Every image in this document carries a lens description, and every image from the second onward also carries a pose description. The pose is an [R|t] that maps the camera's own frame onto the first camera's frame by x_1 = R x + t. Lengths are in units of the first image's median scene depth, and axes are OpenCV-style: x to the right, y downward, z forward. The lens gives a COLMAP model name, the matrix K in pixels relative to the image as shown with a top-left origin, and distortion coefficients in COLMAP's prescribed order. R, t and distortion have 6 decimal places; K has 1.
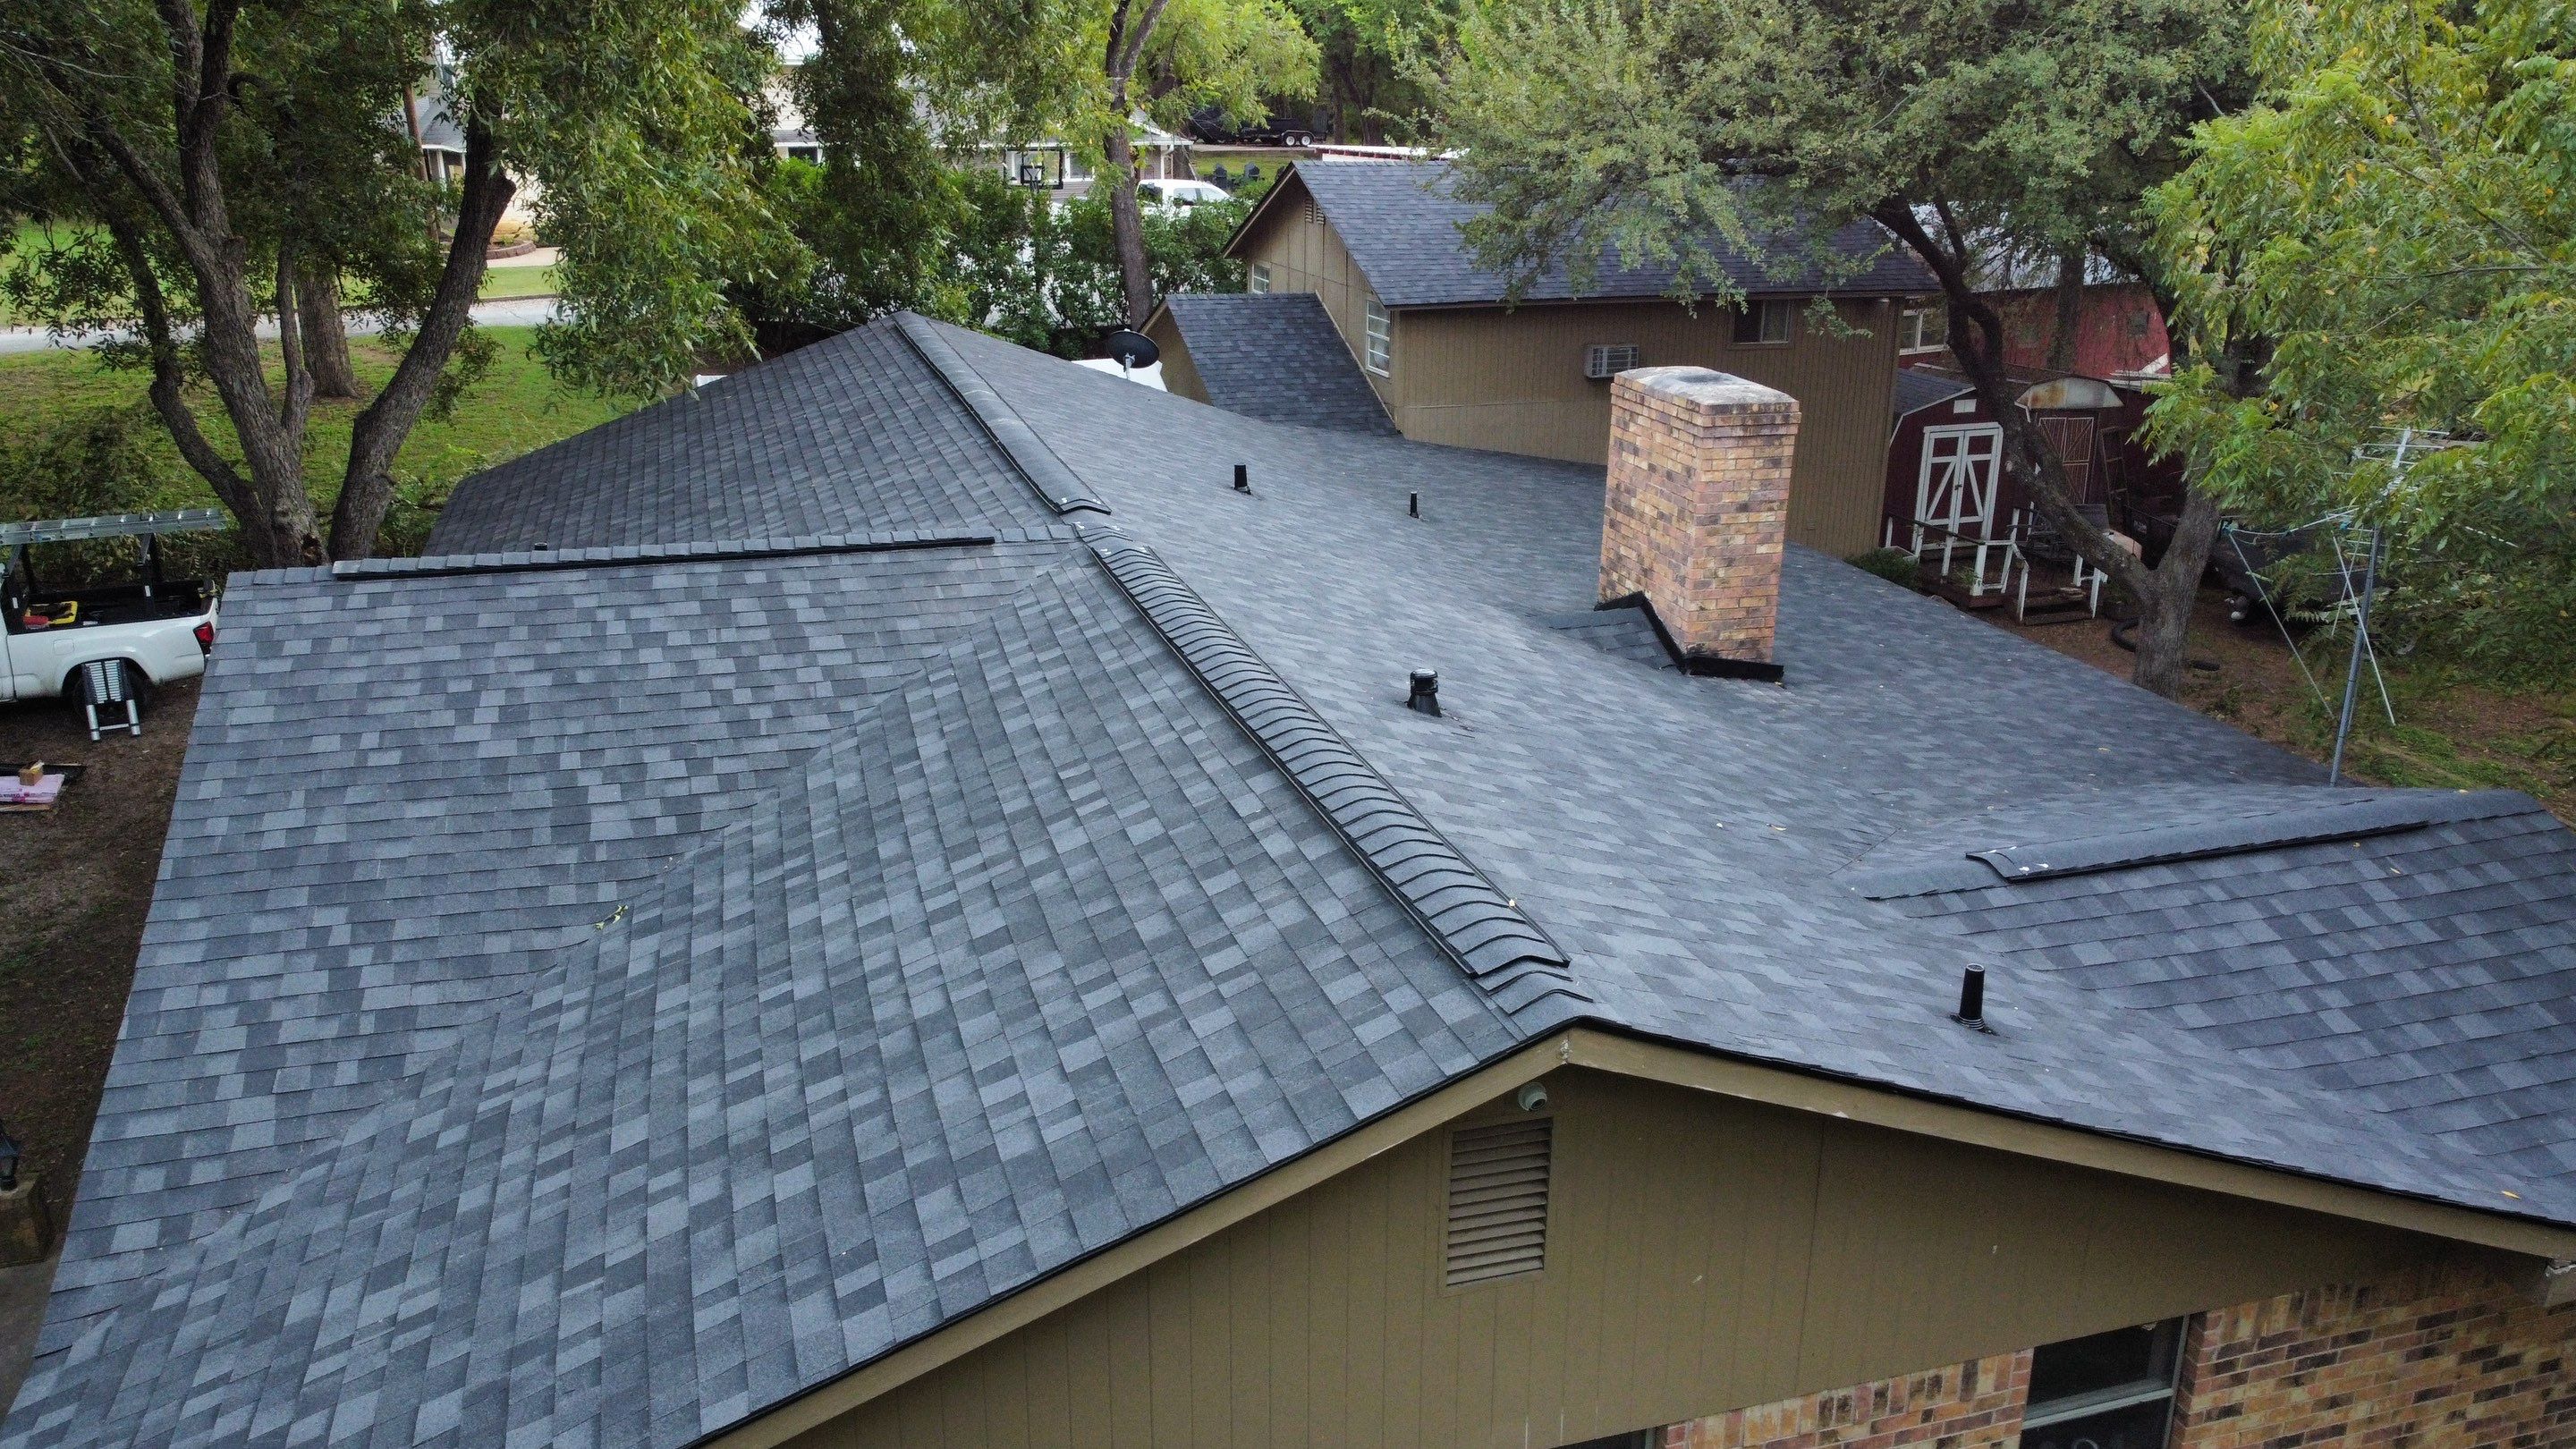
lens RADIAL K [[1953.2, 0, 1279.8], [0, 1953.2, 727.5], [0, 0, 1]] dist [0.002793, -0.007351]
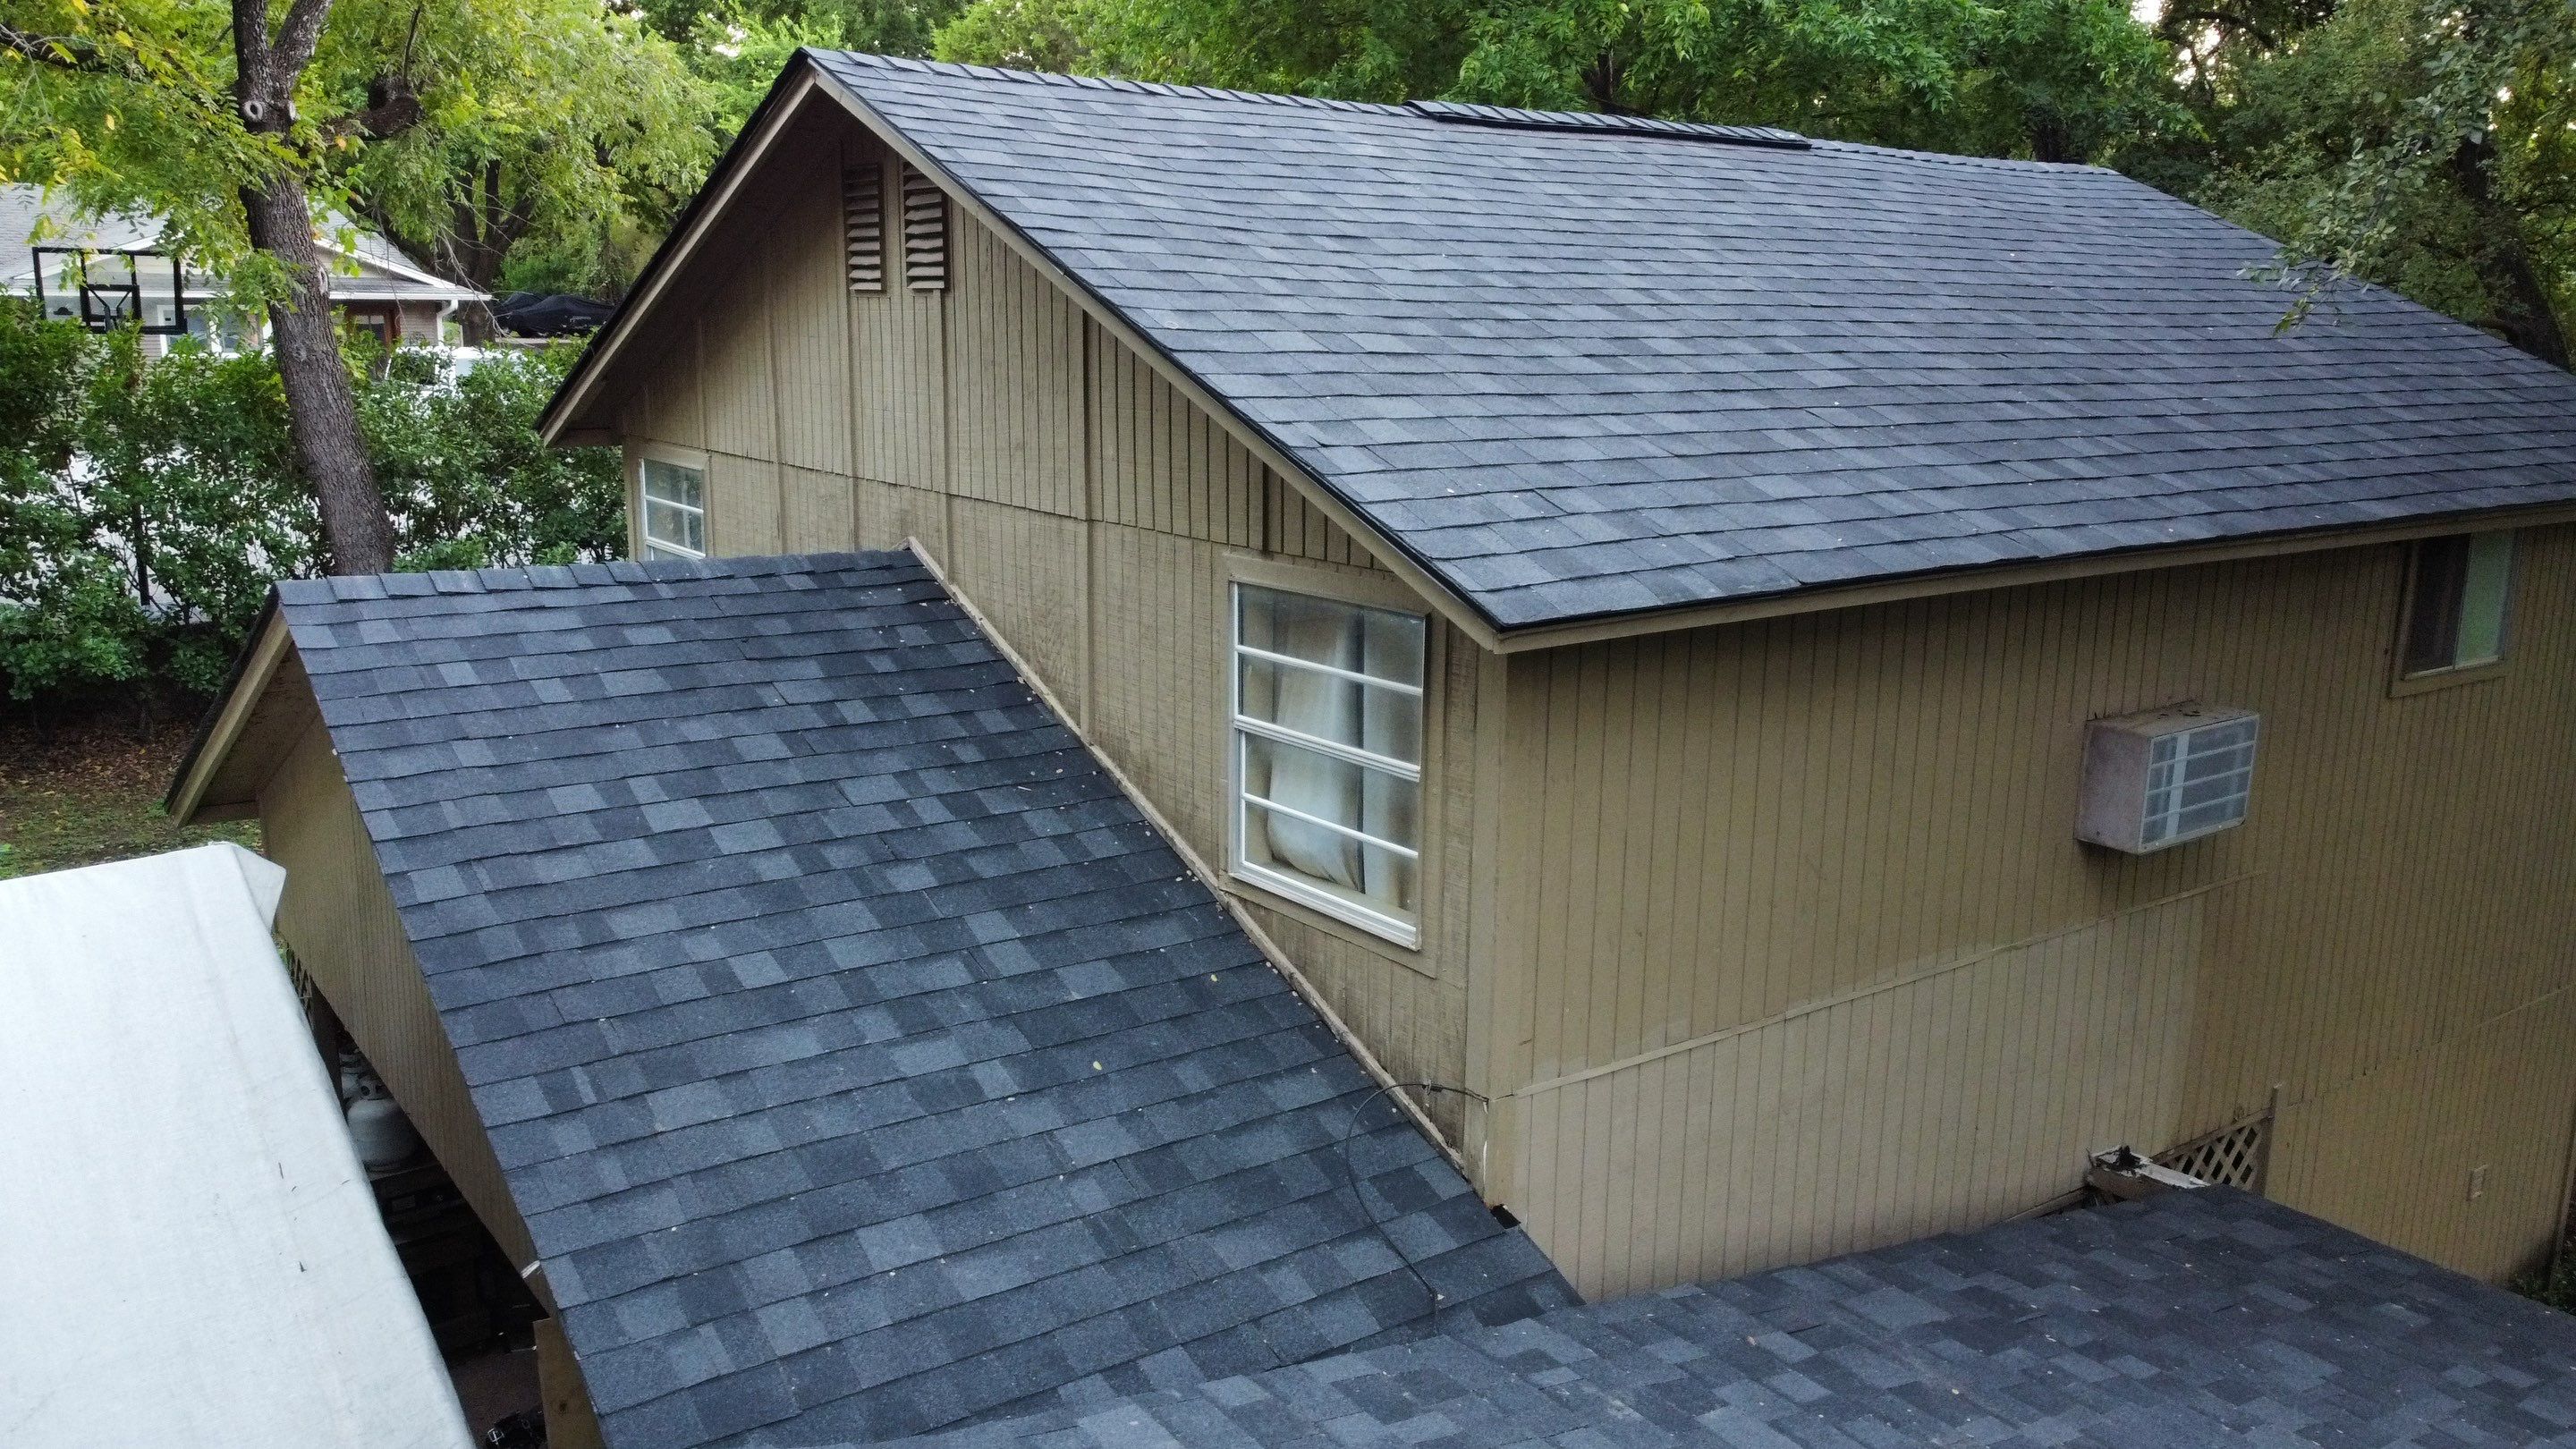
lens RADIAL K [[1953.2, 0, 1294.2], [0, 1953.2, 720.1], [0, 0, 1]] dist [0.002793, -0.007351]
pose [[0.945909, -0.061748, 0.318501, -0.013246], [0.097285, 0.990529, -0.096891, -0.115136], [-0.309502, 0.122636, 0.942958, 0.502210]]
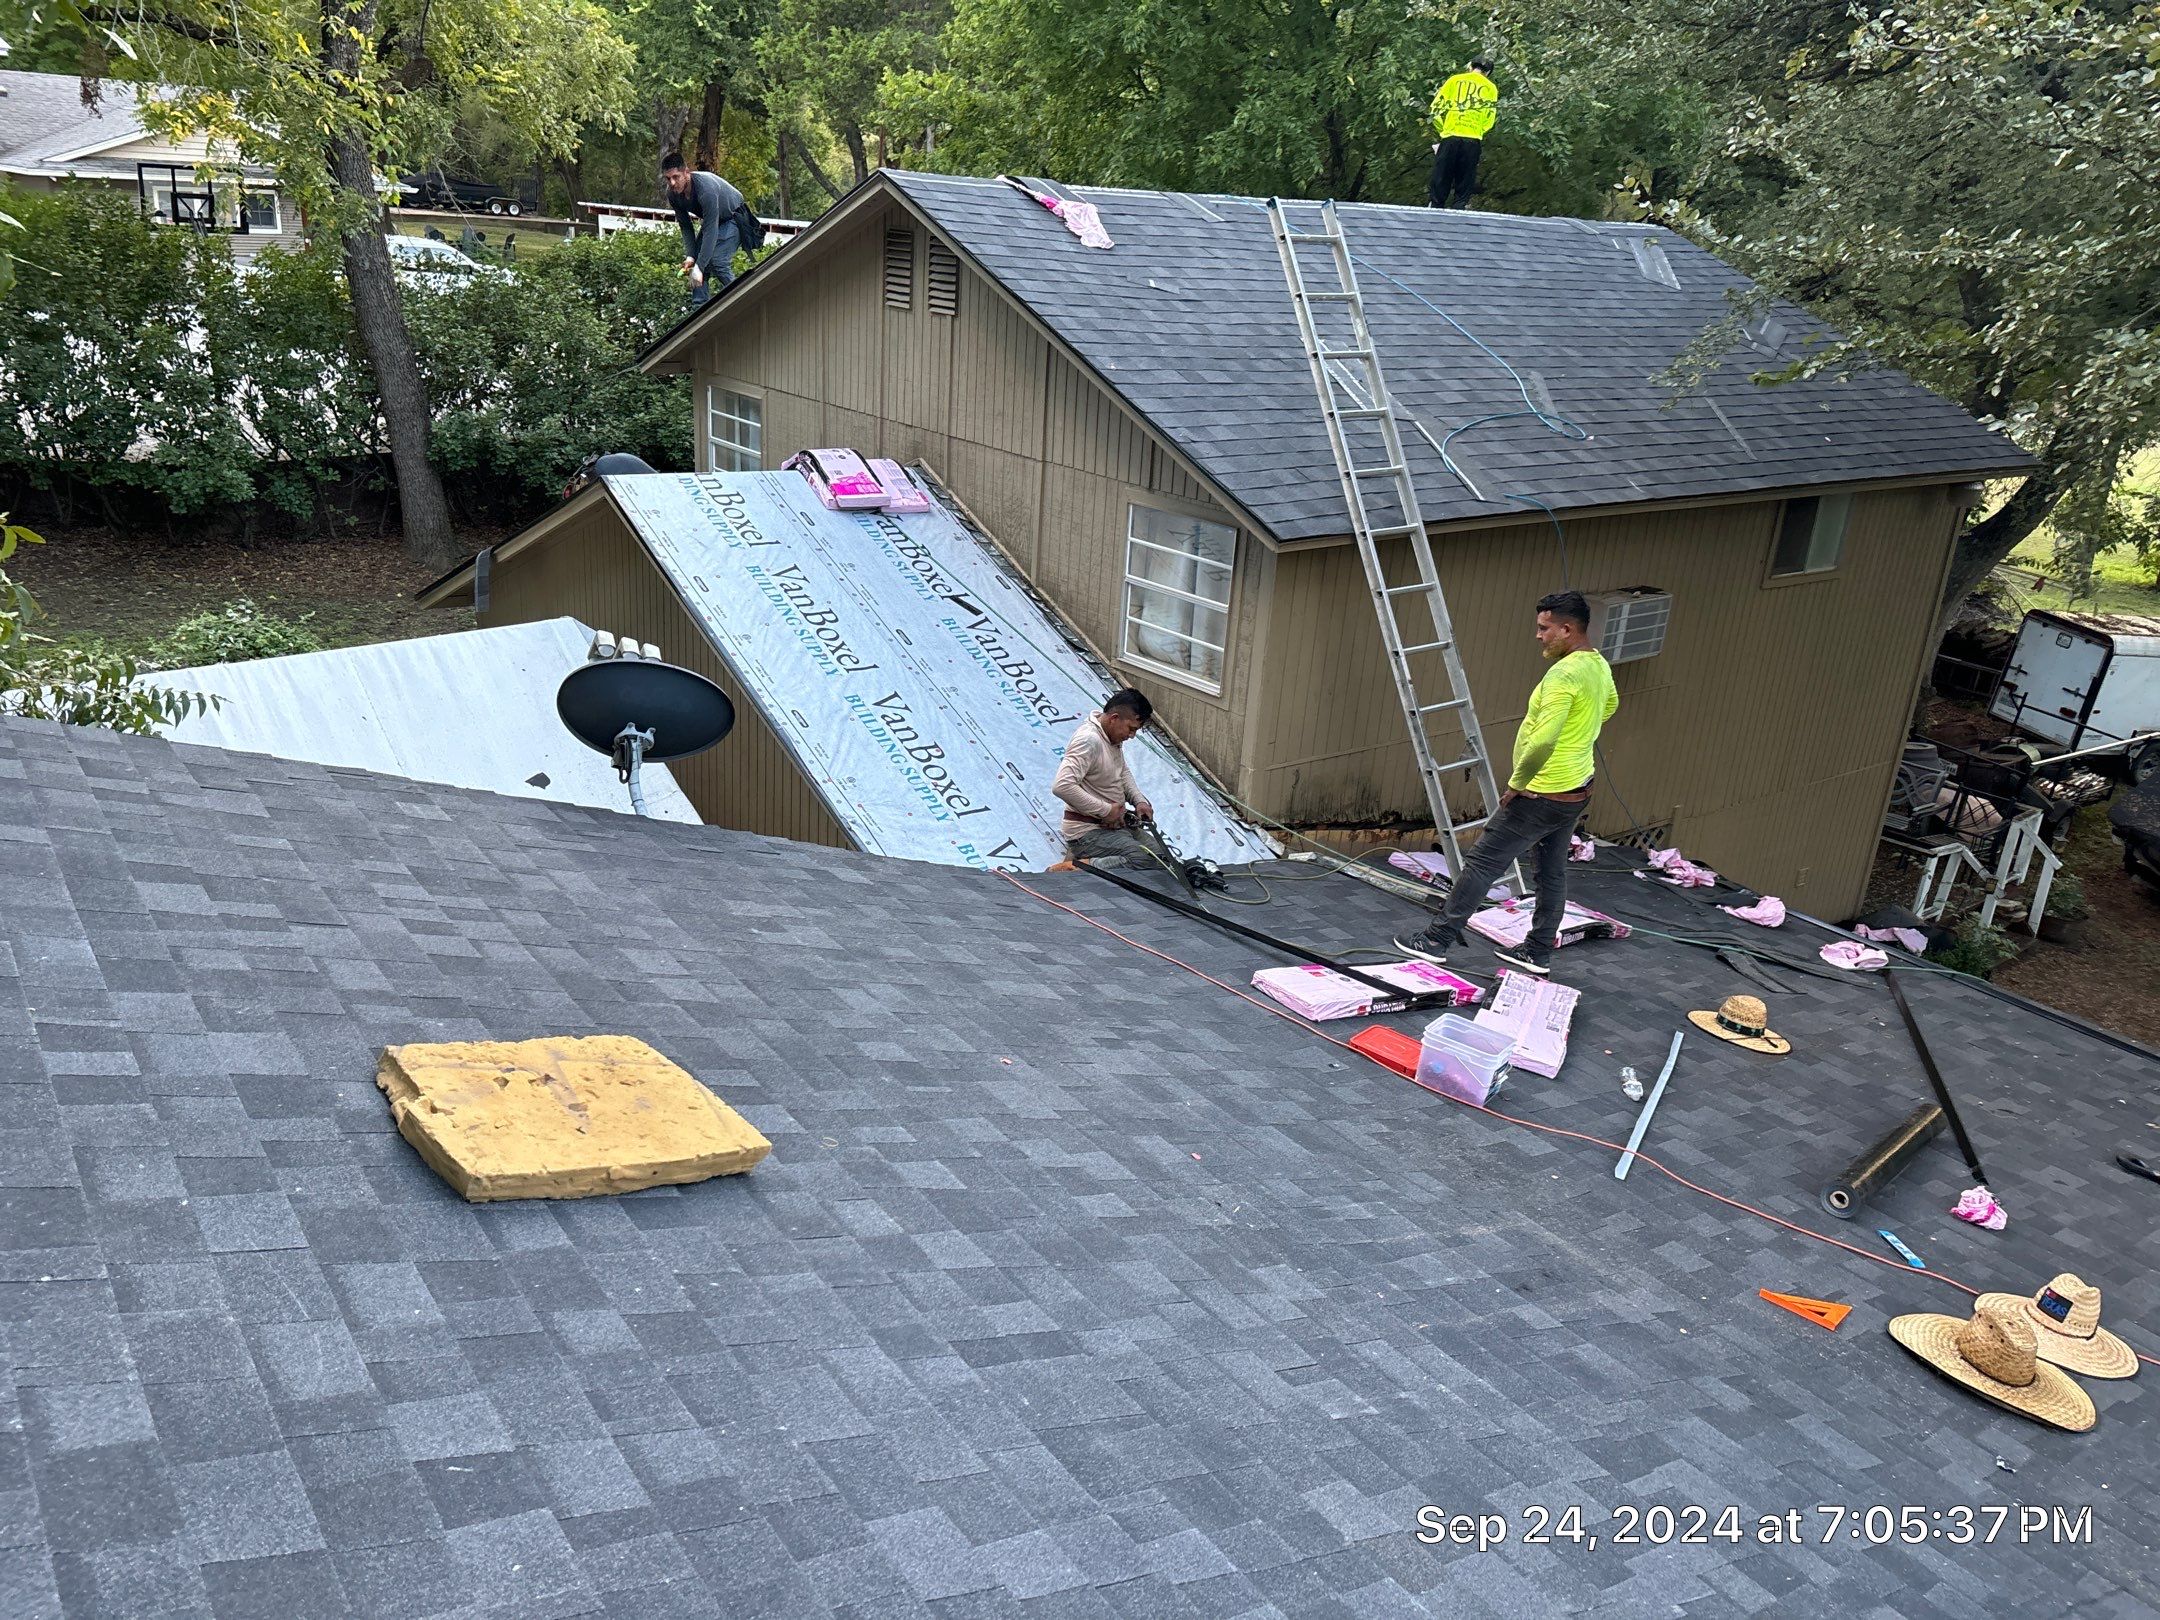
lens RADIAL K [[1628.2, 0, 1074.8], [0, 1628.2, 818.8], [0, 0, 1]] dist [0.029323, -0.018762]
pose [[0.937554, -0.074737, 0.339715, -0.058602], [0.057655, 0.996525, 0.060117, -0.109762], [-0.343027, -0.036776, 0.938605, 0.425862]]
